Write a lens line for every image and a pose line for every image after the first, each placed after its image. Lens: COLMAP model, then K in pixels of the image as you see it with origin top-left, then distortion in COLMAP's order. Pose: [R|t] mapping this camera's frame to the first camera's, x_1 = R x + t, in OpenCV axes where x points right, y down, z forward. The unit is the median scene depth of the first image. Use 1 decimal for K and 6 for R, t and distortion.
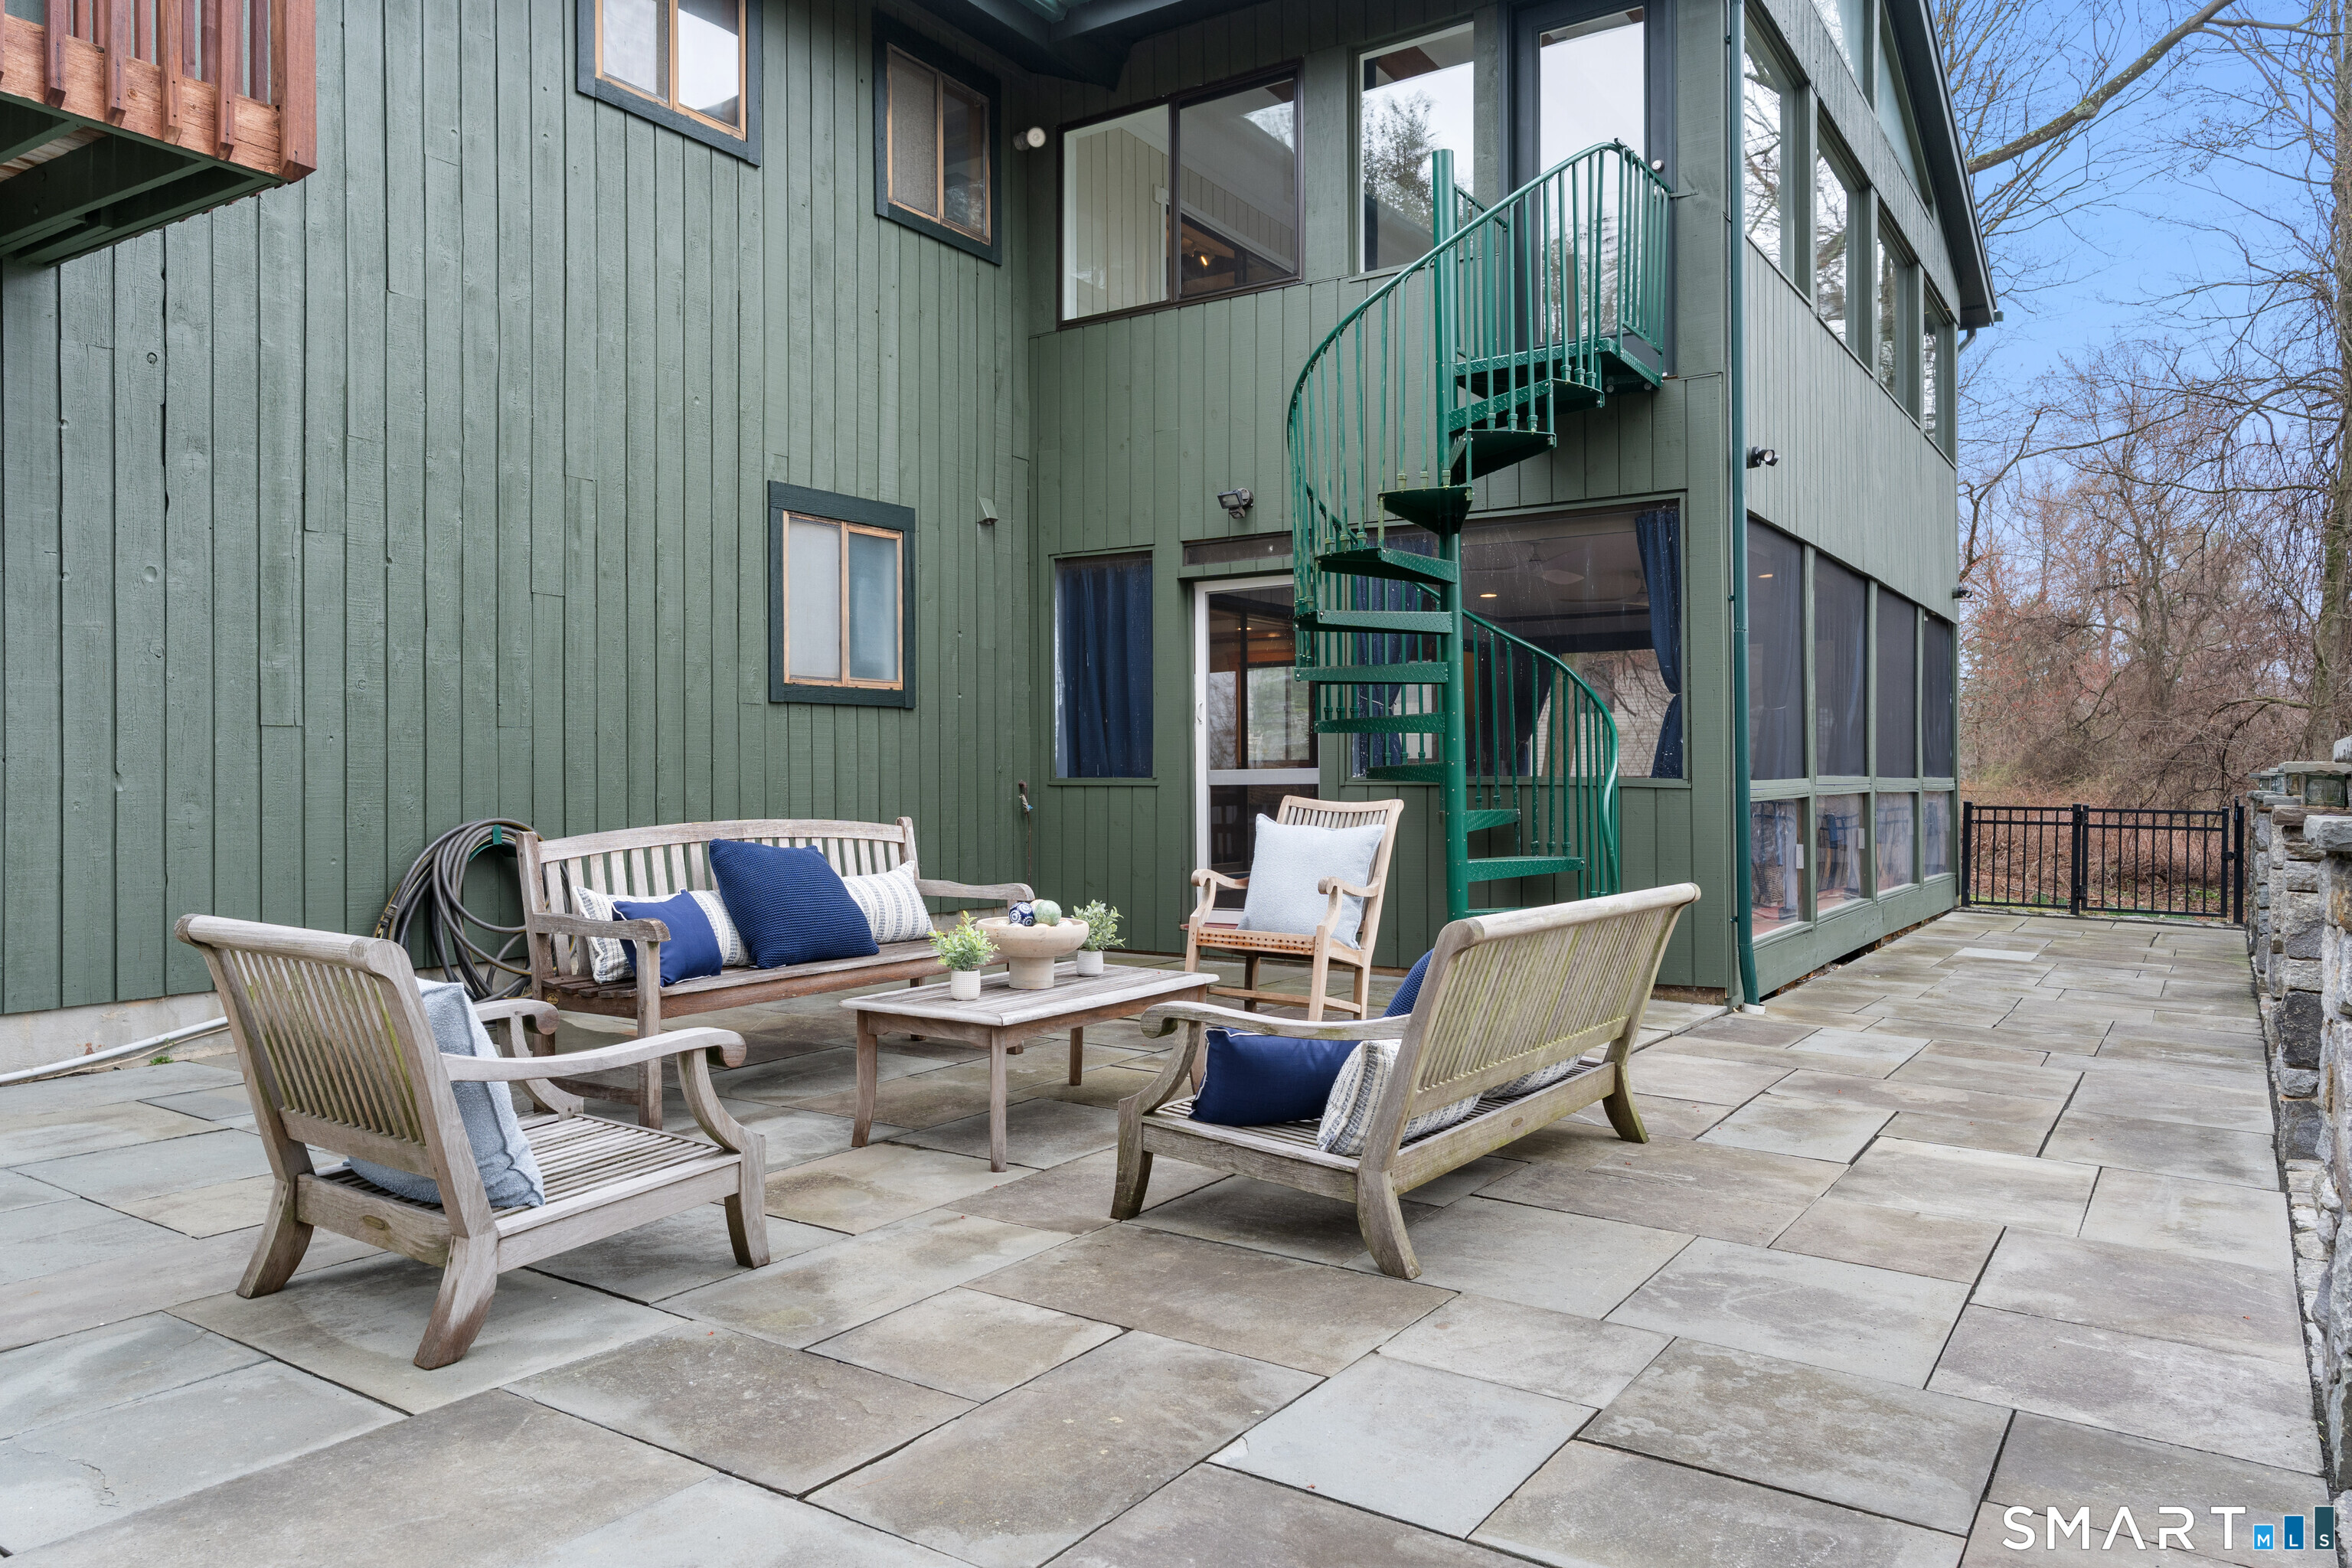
lens RADIAL K [[1618.3, 0, 1170.7], [0, 1618.3, 782.7], [0, 0, 1]] dist [-0.006681, -0.003207]
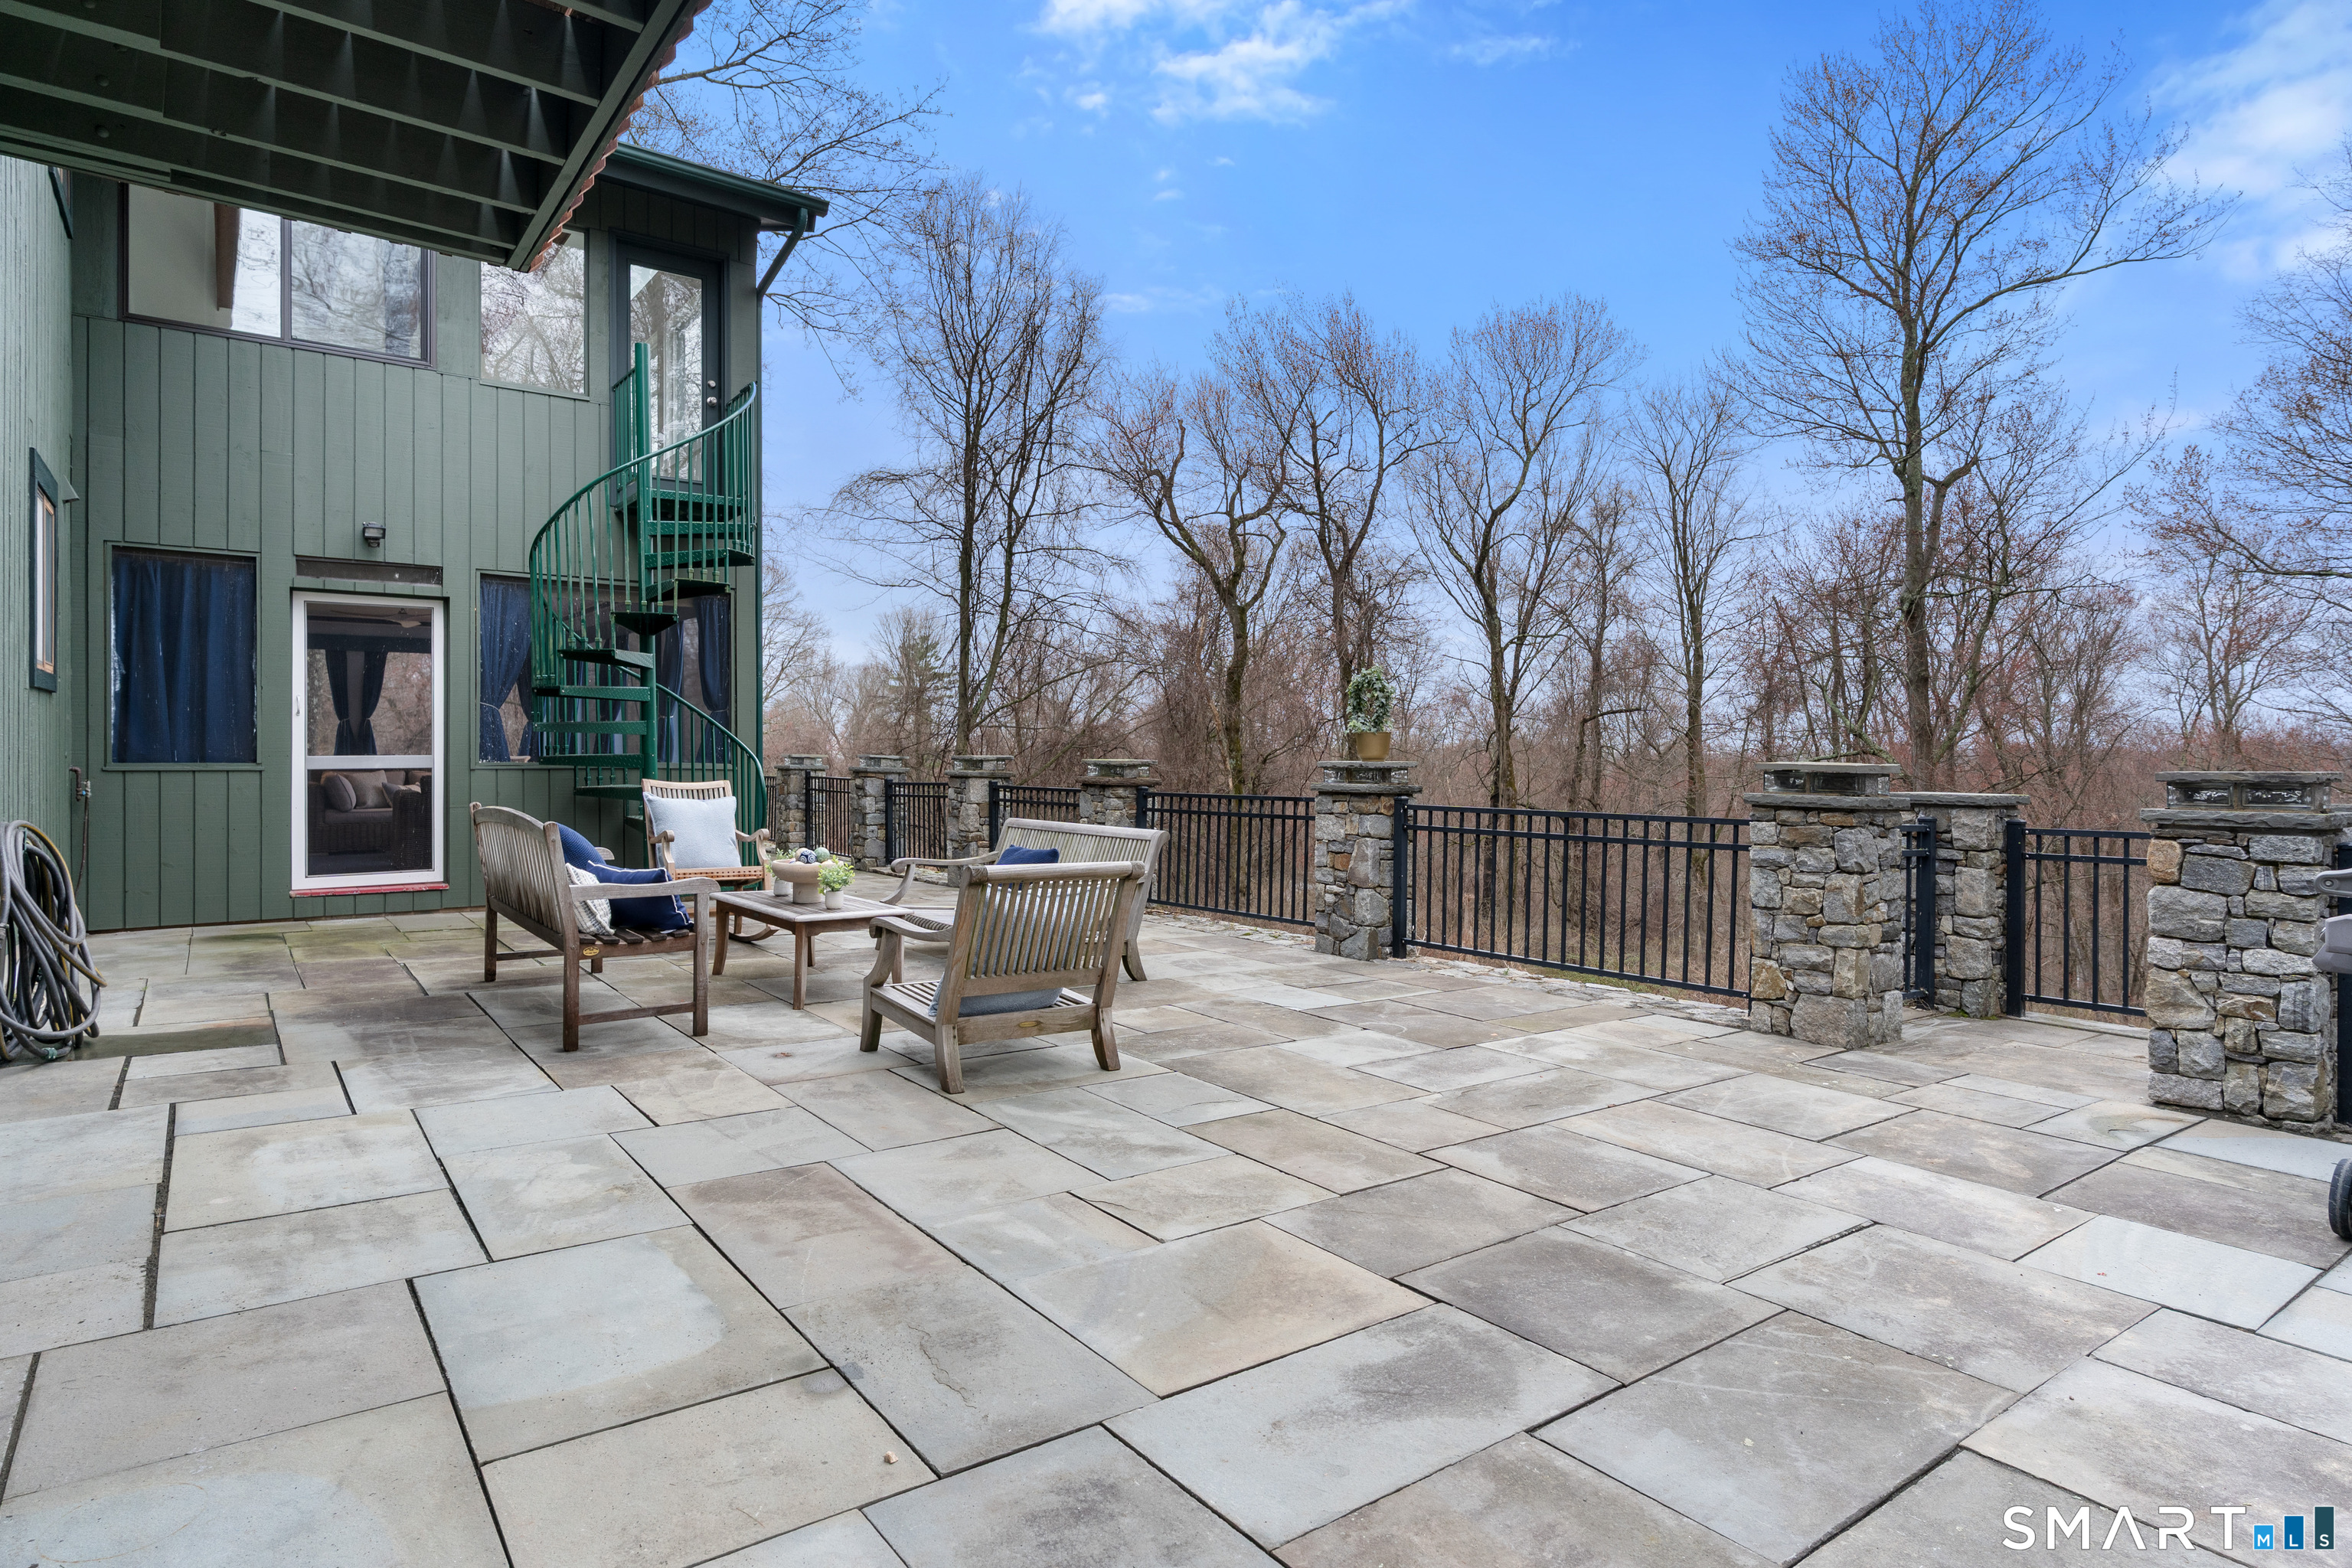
lens RADIAL K [[1278.6, 0, 1168.3], [0, 1278.6, 777.8], [0, 0, 1]] dist [-0.000098, -0.000076]
pose [[0.337014, -0.015696, 0.941369, -0.650794], [-0.005551, 0.999811, 0.018658, -0.014065], [-0.941483, -0.011513, 0.336863, 0.128220]]
